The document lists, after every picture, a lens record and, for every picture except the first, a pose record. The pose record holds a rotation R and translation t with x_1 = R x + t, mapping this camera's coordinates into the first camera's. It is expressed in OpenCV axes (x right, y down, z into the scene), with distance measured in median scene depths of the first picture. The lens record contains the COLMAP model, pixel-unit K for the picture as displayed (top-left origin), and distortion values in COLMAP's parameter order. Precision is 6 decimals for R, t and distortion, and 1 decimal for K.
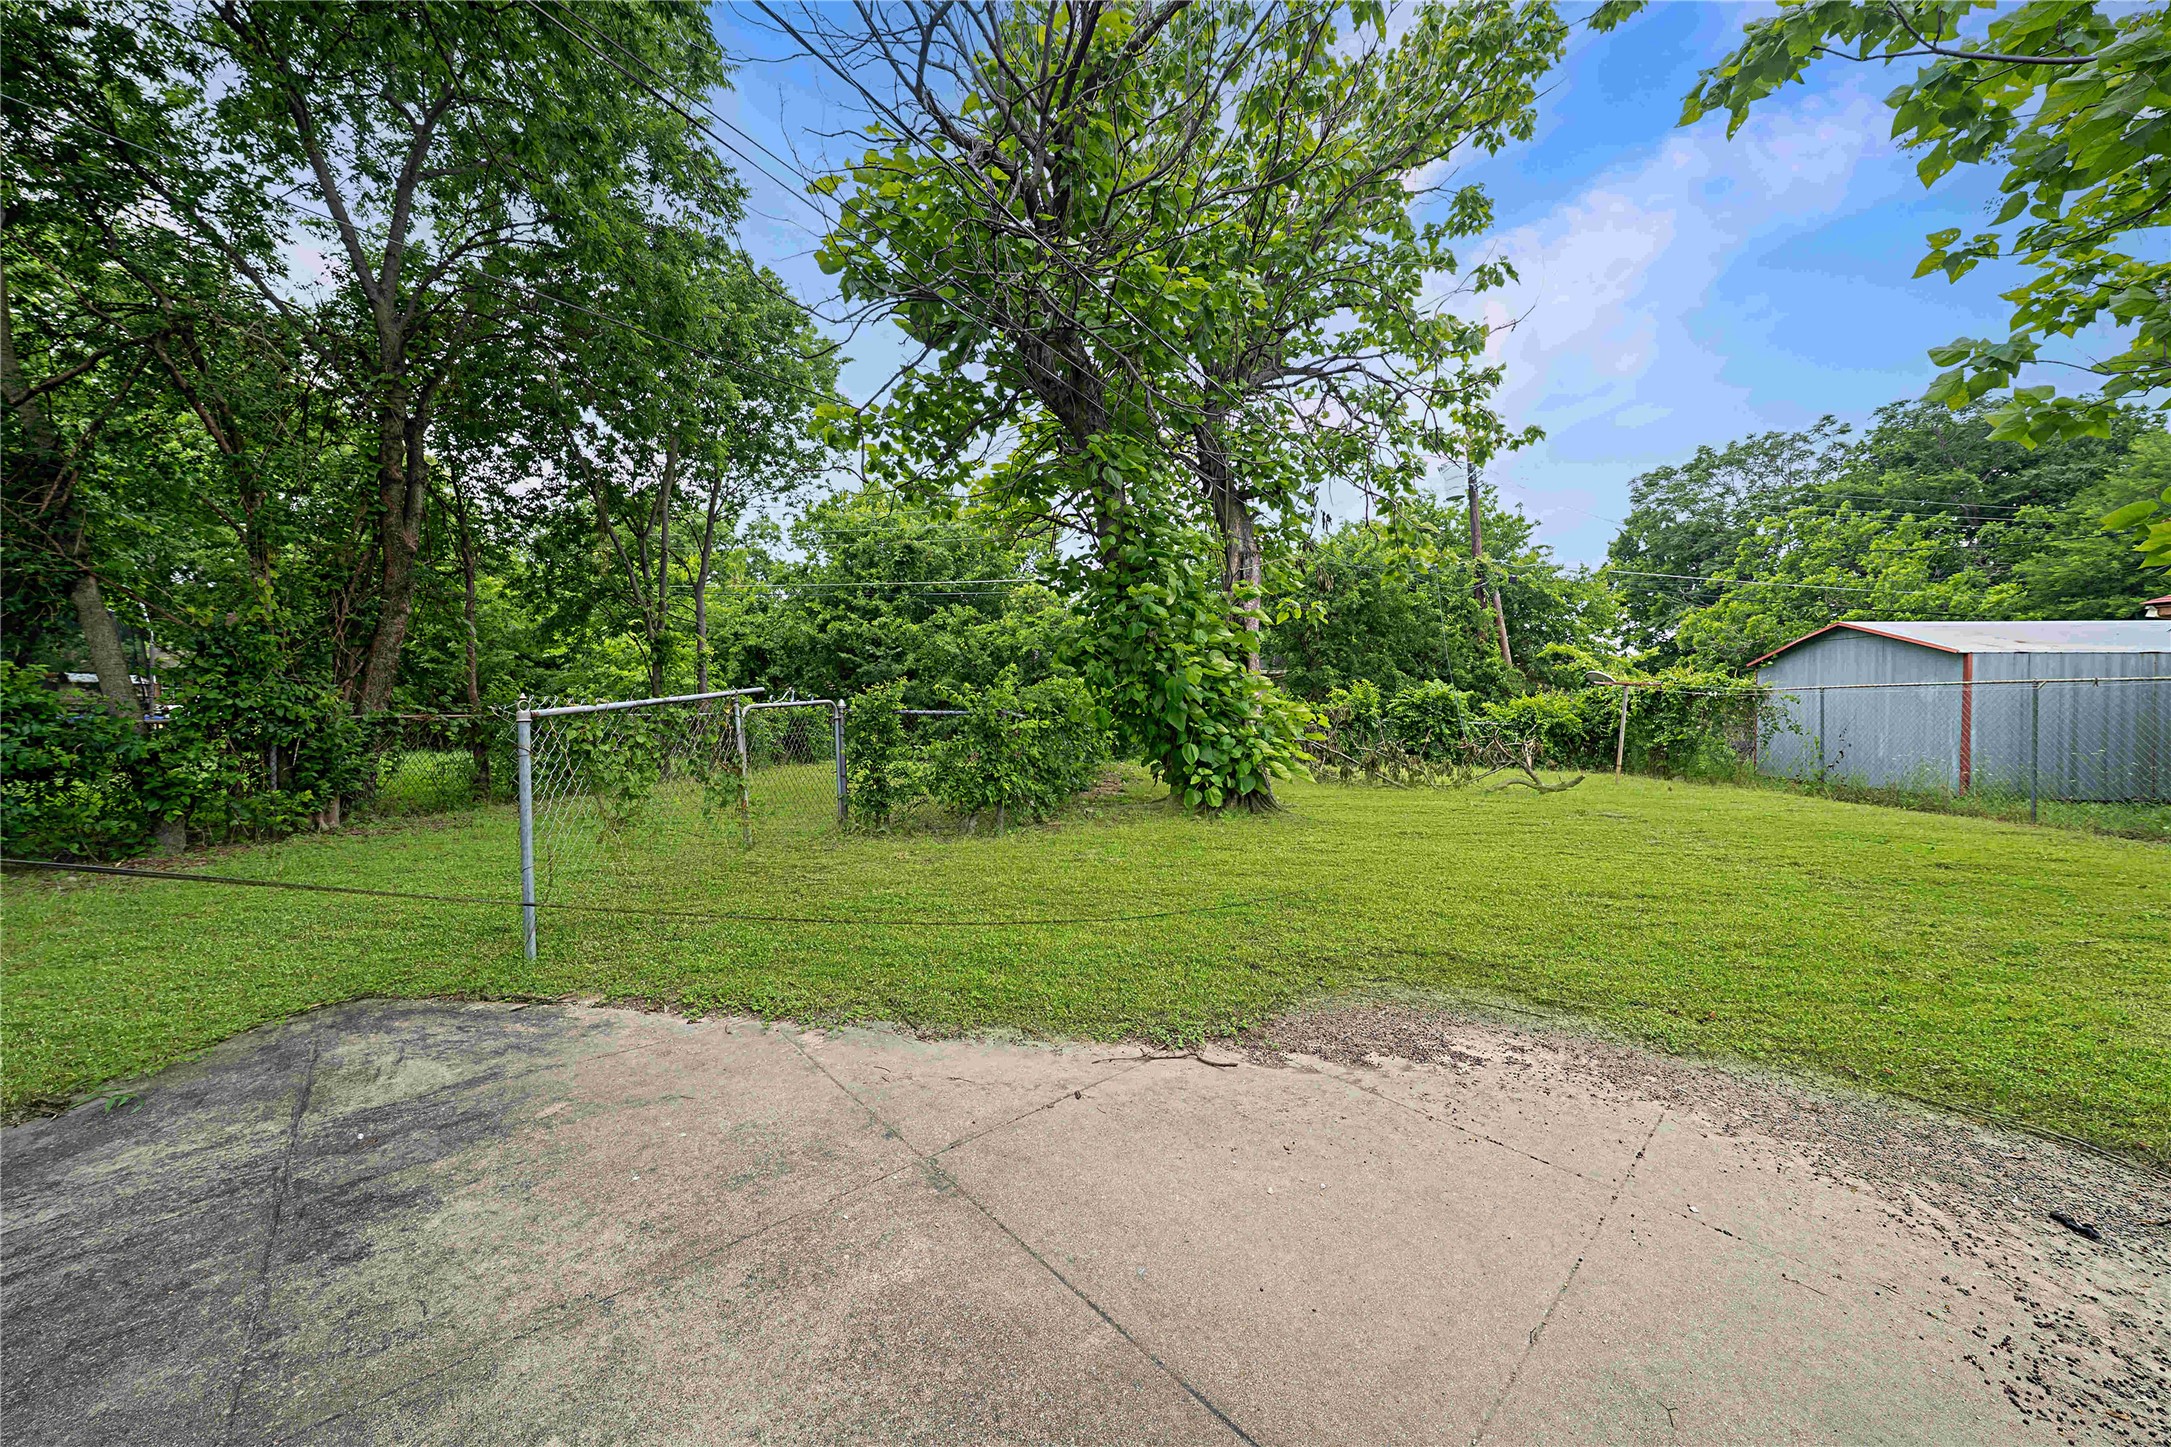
lens RADIAL K [[751.4, 0, 1095.3], [0, 751.4, 709.0], [0, 0, 1]] dist [-0.016497, 0.000325]
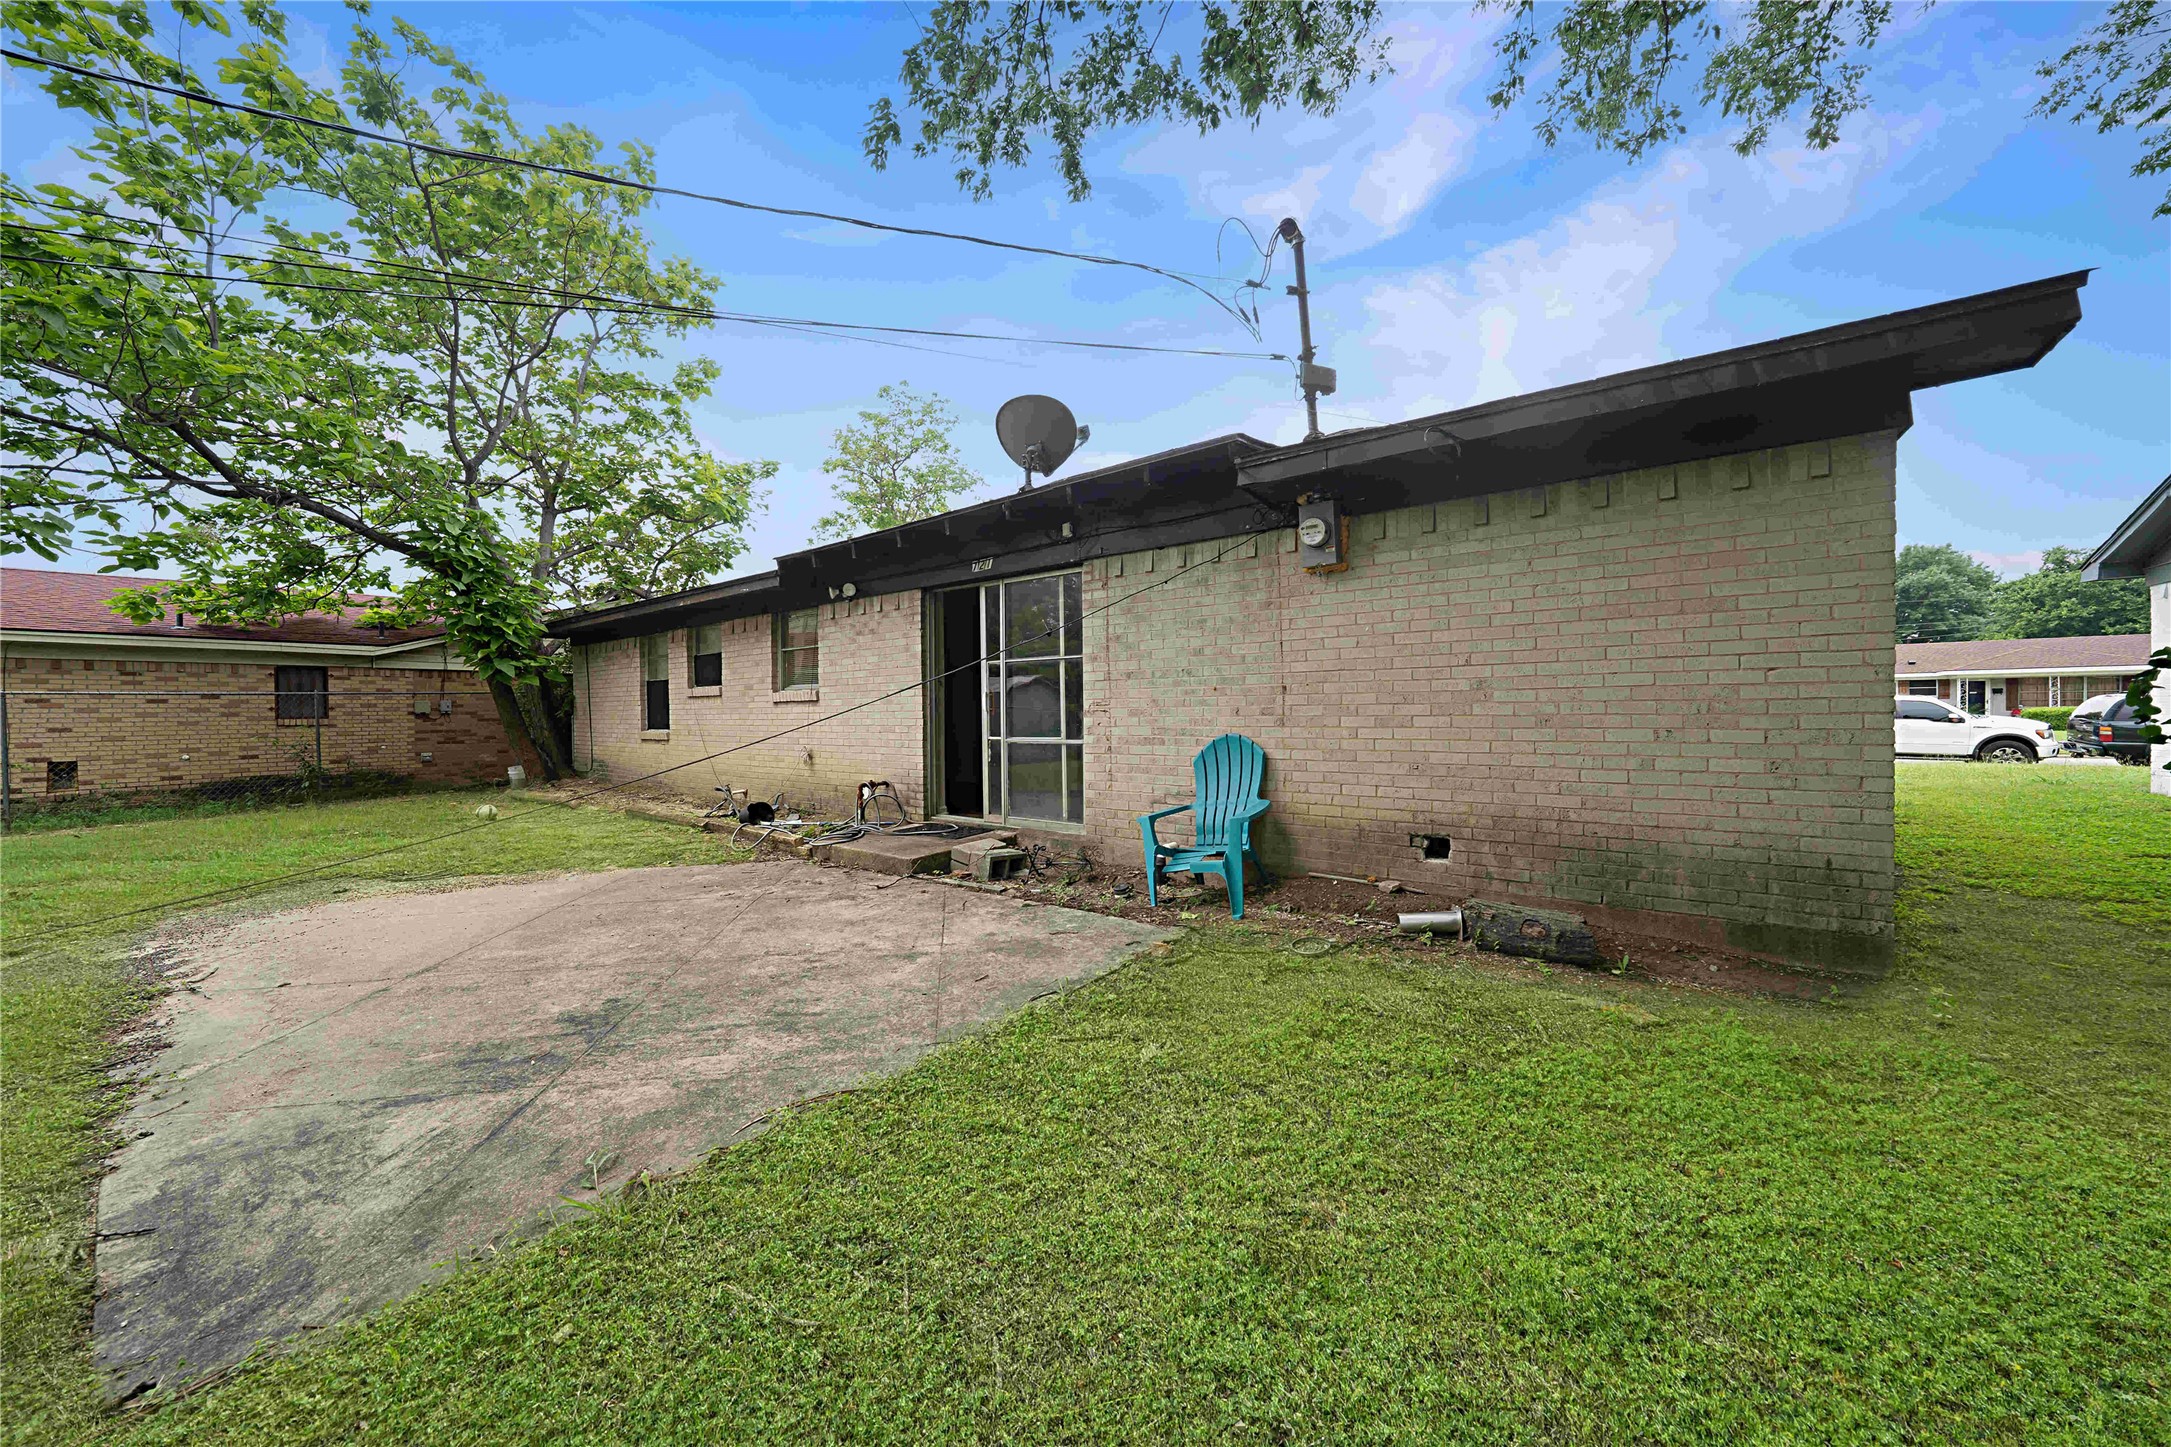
lens RADIAL K [[751.4, 0, 1098.9], [0, 751.4, 722.2], [0, 0, 1]] dist [-0.016497, 0.000325]
pose [[-0.829993, -0.006911, 0.557731, -0.321784], [0.013367, 0.999390, 0.032276, -0.004705], [-0.557614, 0.034244, -0.829394, 0.190882]]
